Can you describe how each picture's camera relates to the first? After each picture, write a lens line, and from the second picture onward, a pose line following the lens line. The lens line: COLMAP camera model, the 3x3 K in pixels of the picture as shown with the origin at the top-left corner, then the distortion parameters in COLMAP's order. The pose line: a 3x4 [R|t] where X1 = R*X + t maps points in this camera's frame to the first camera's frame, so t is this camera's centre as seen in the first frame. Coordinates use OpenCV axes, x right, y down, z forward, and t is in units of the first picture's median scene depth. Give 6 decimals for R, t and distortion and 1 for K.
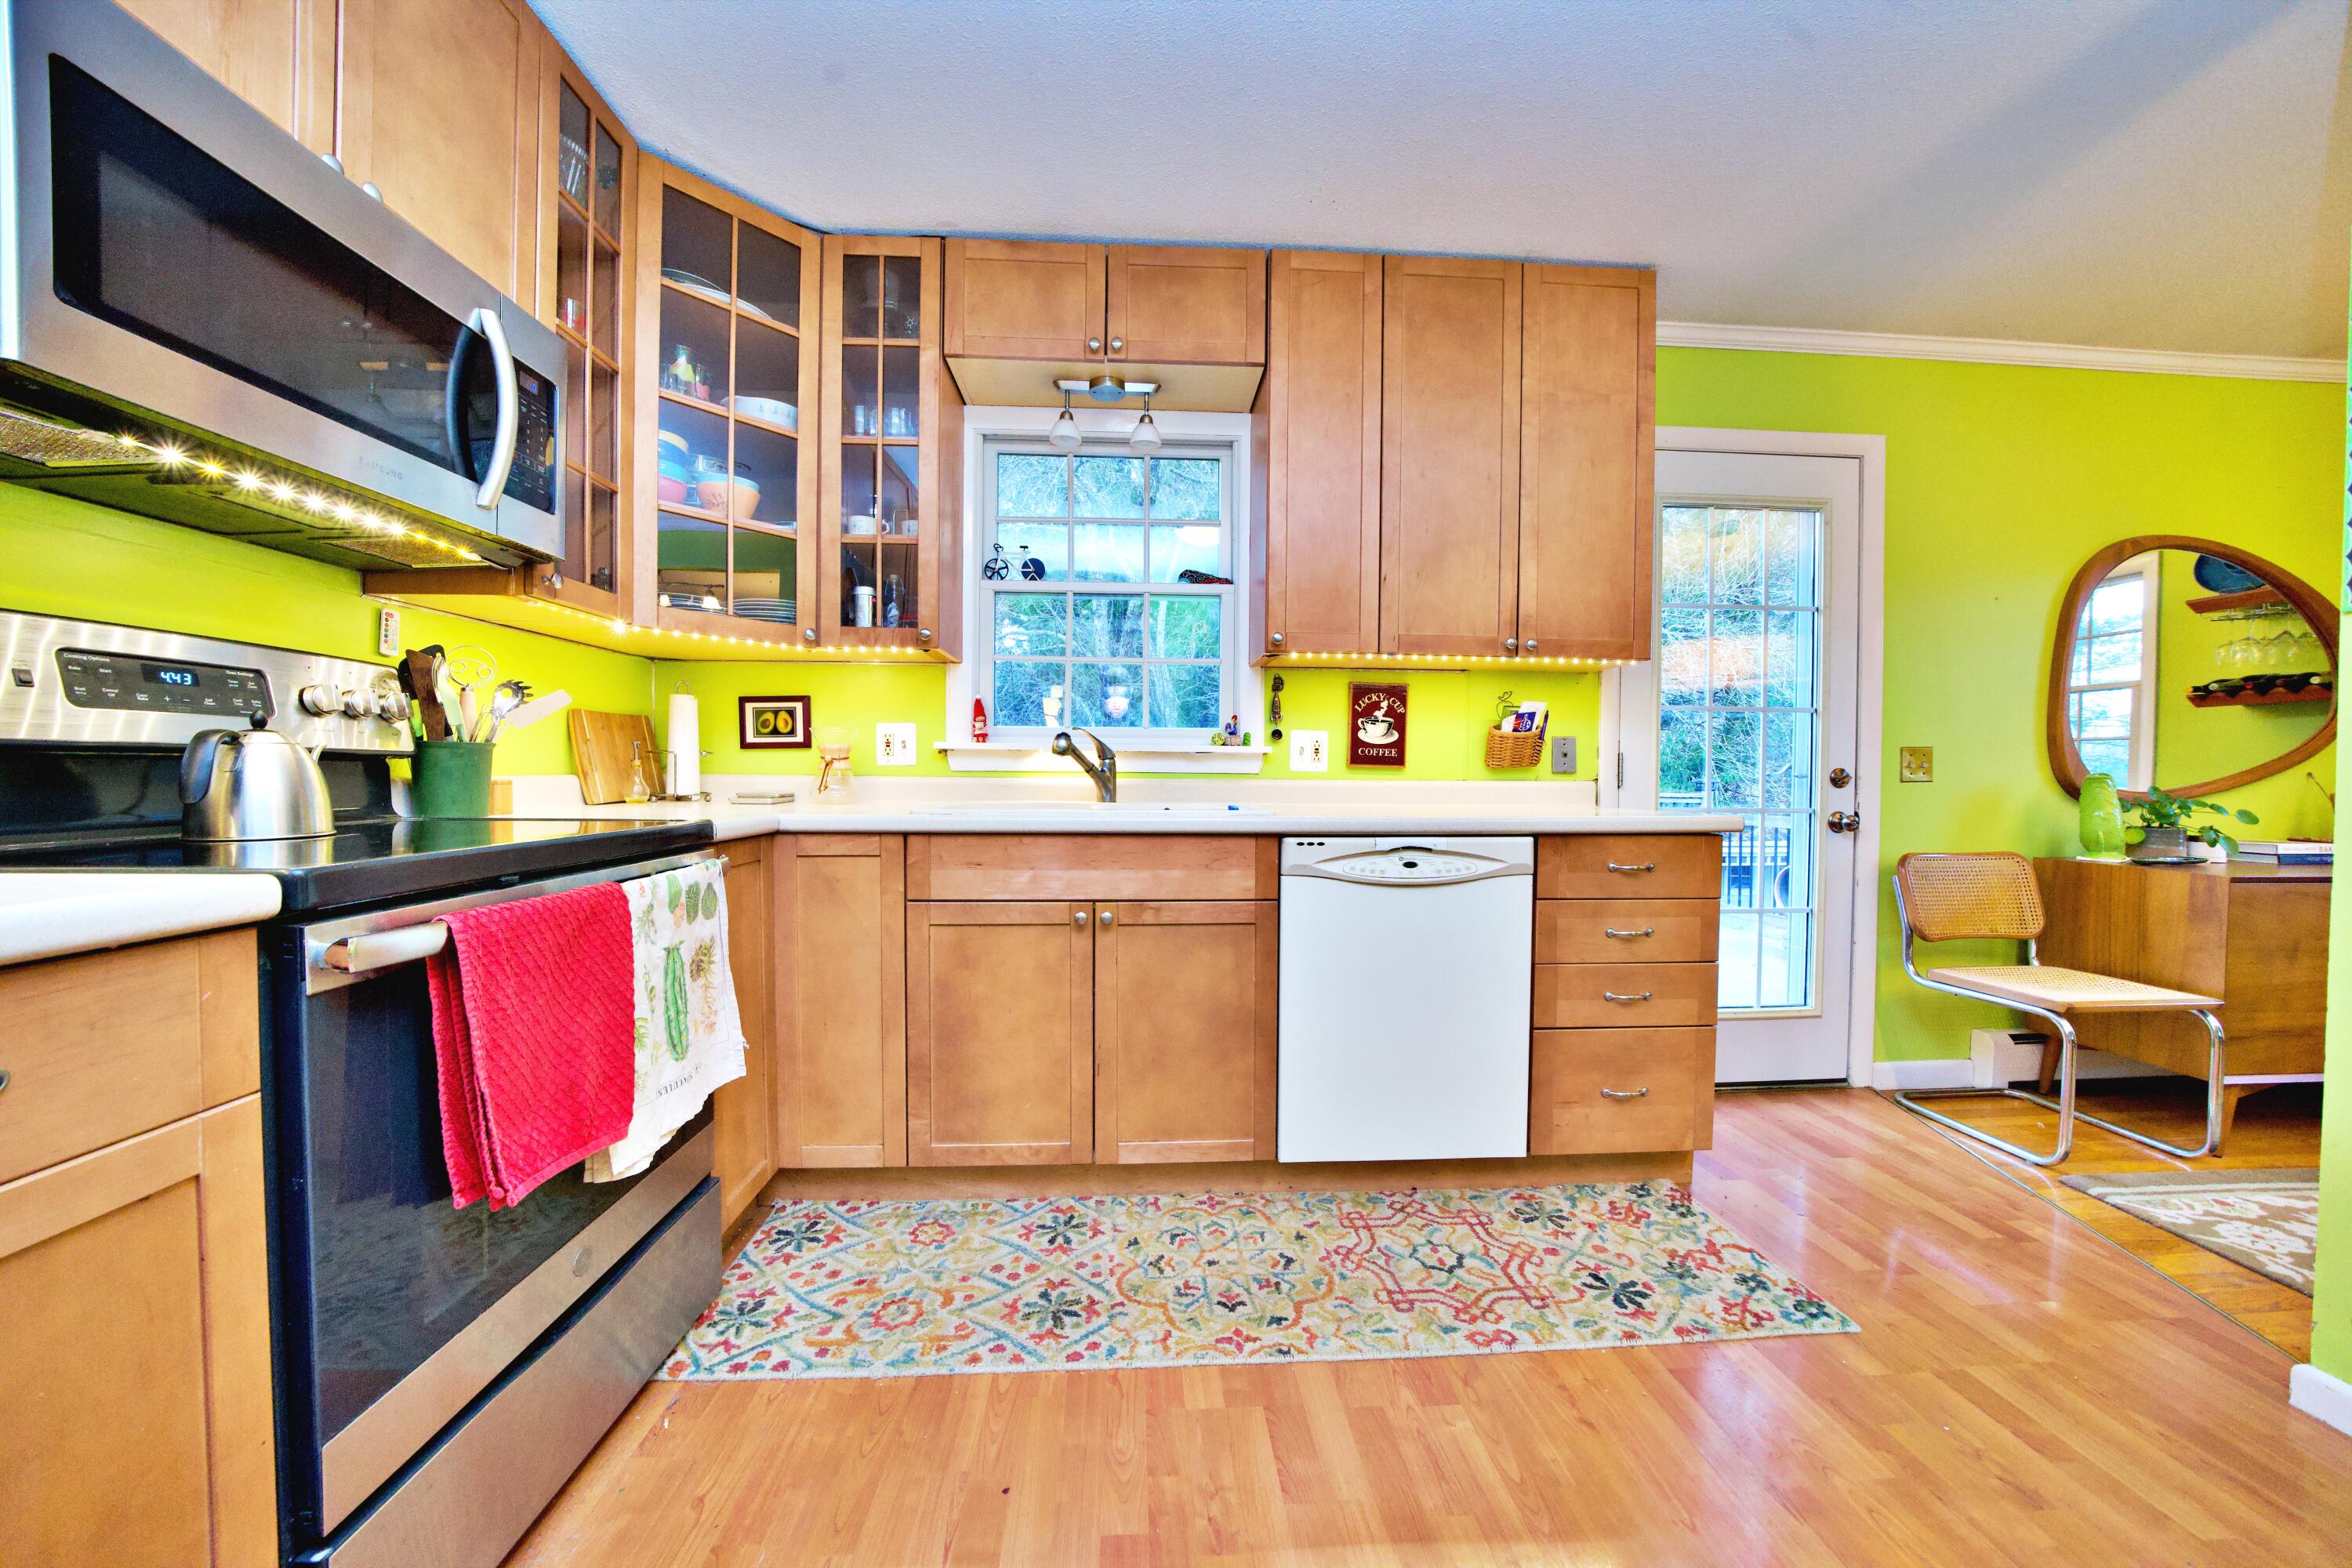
lens RADIAL K [[809.2, 0, 1169.1], [0, 809.2, 791.2], [0, 0, 1]] dist [-0.028239, 0.003256]
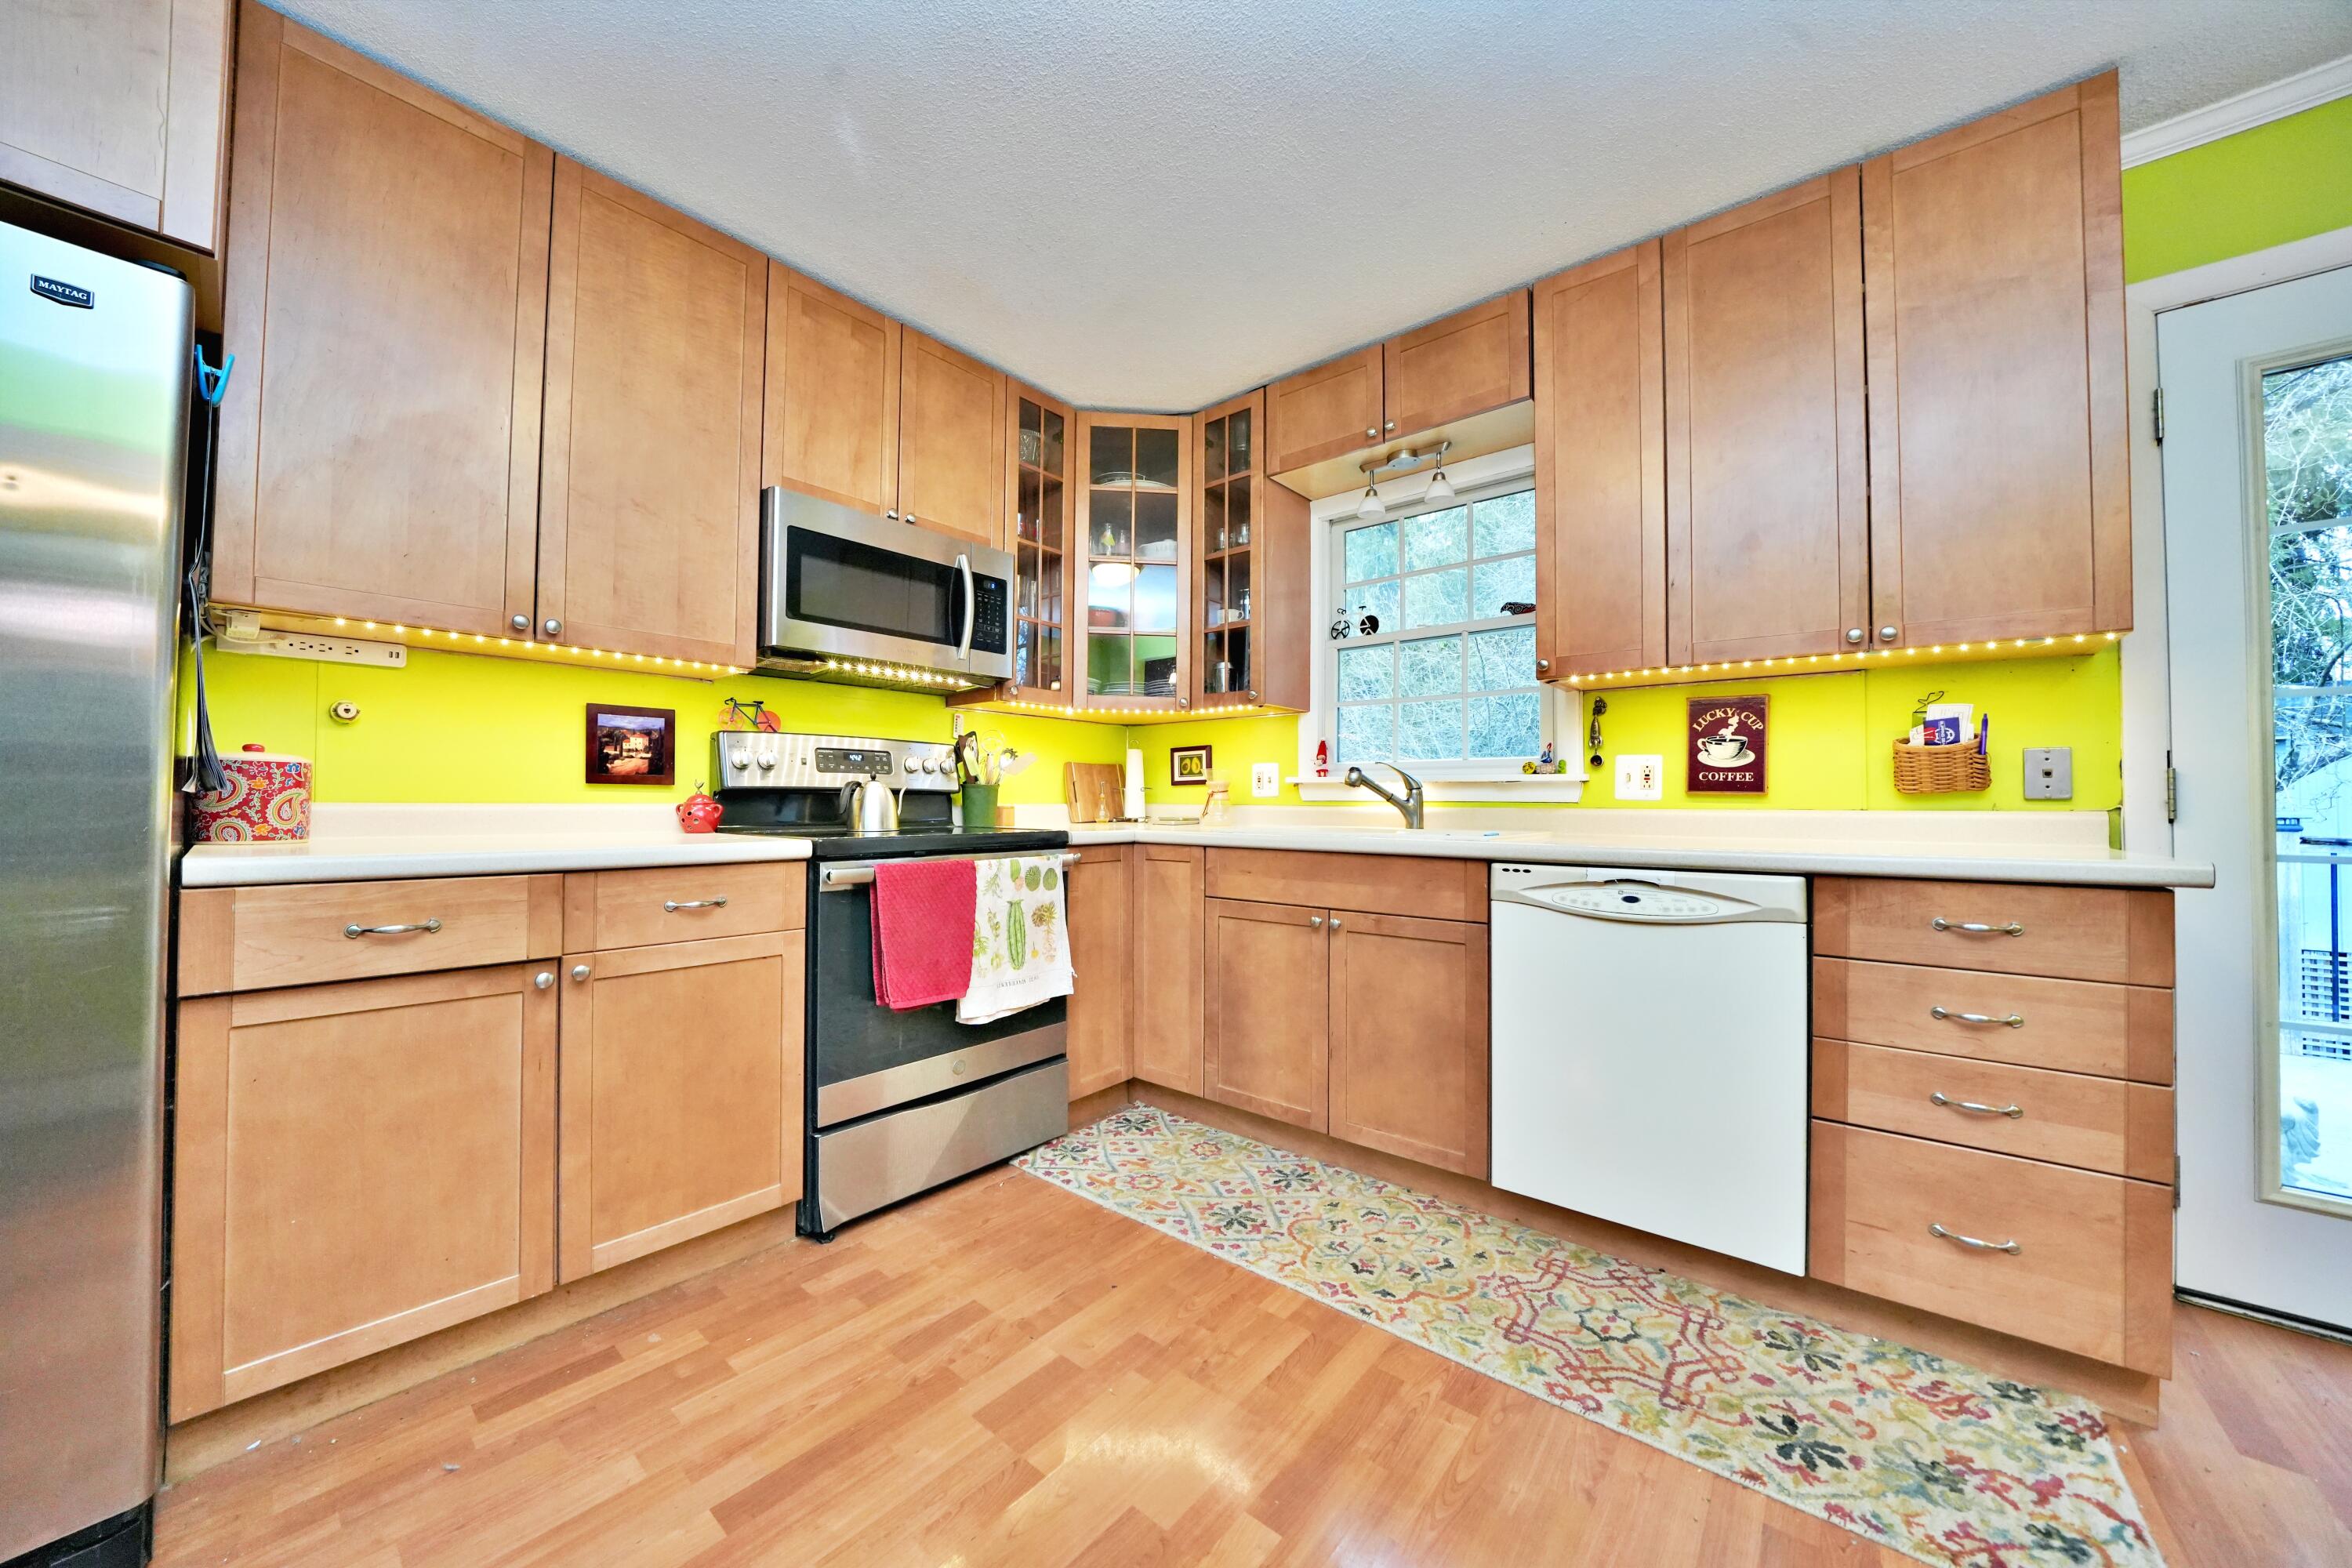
lens RADIAL K [[809.2, 0, 1170.1], [0, 809.2, 788.7], [0, 0, 1]] dist [-0.028239, 0.003256]
pose [[0.729539, -0.014538, -0.683784, 0.553555], [-0.016339, 0.999118, -0.038675, 0.009297], [0.683744, 0.039387, 0.728659, -0.030226]]
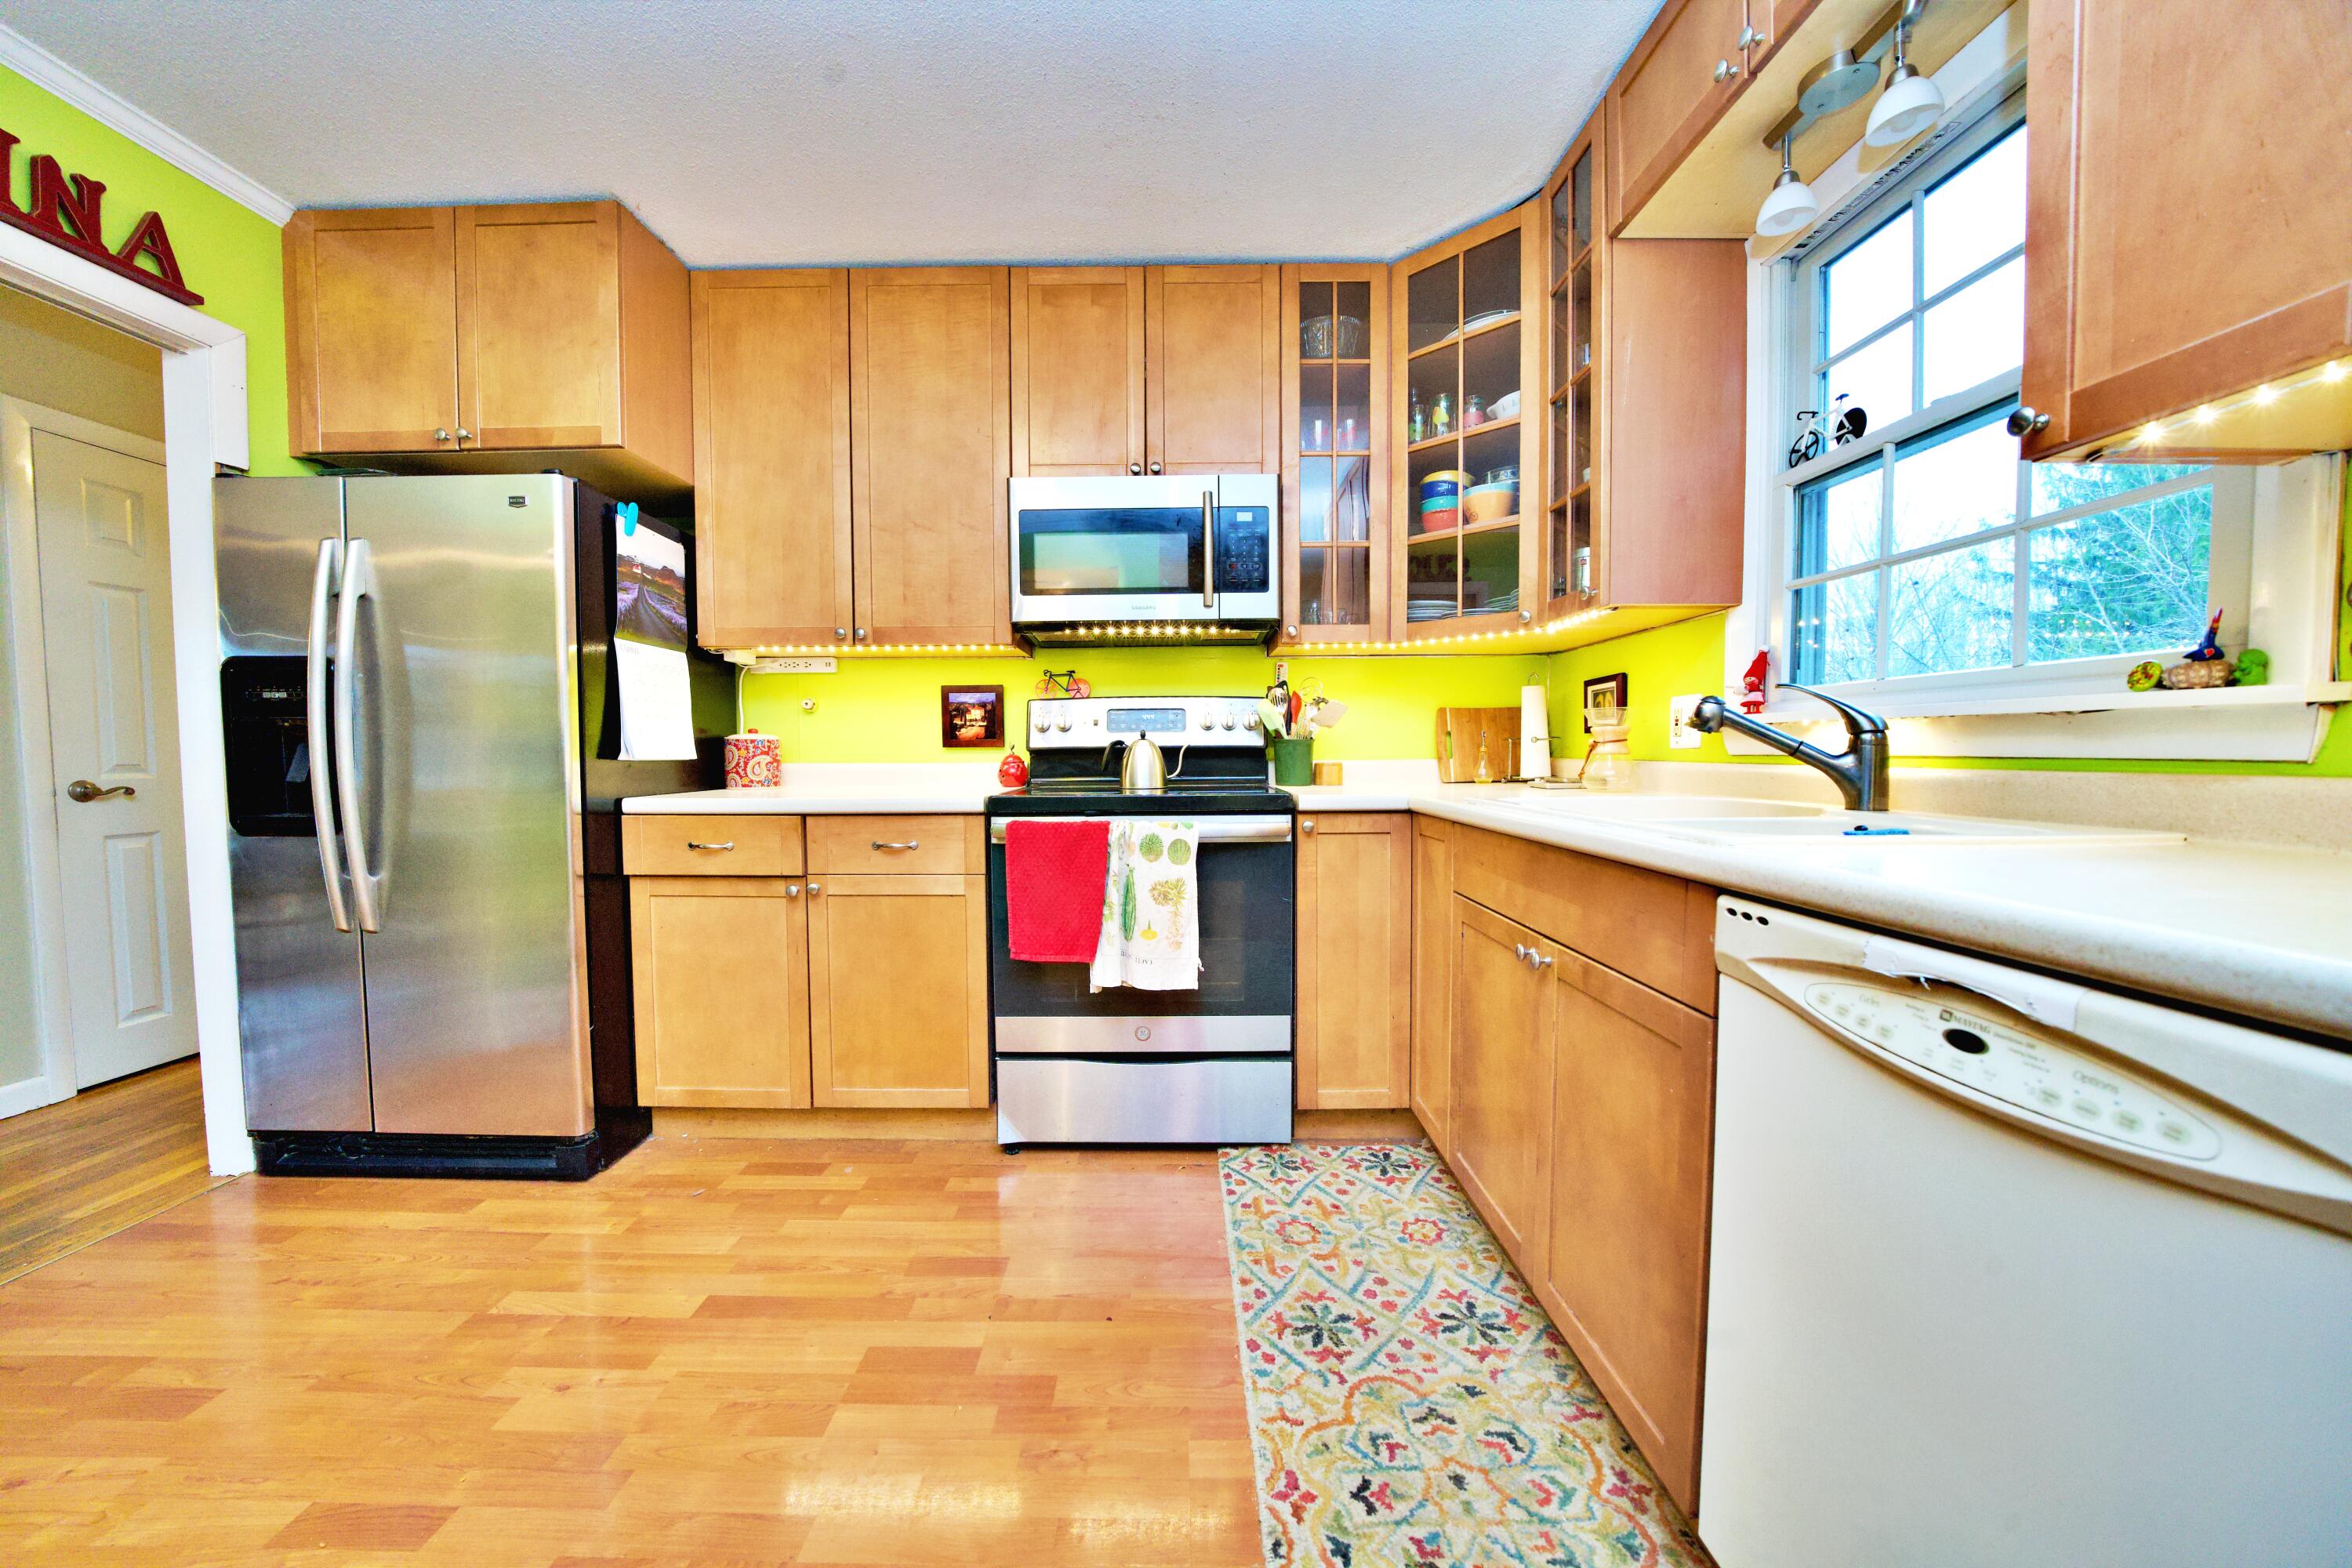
lens RADIAL K [[809.2, 0, 1170.8], [0, 809.2, 792.9], [0, 0, 1]] dist [-0.028239, 0.003256]
pose [[-0.053685, 0.043956, -0.997590, 0.644073], [-0.018342, 0.998819, 0.044997, -0.018421], [0.998389, 0.020714, -0.052815, 0.706725]]
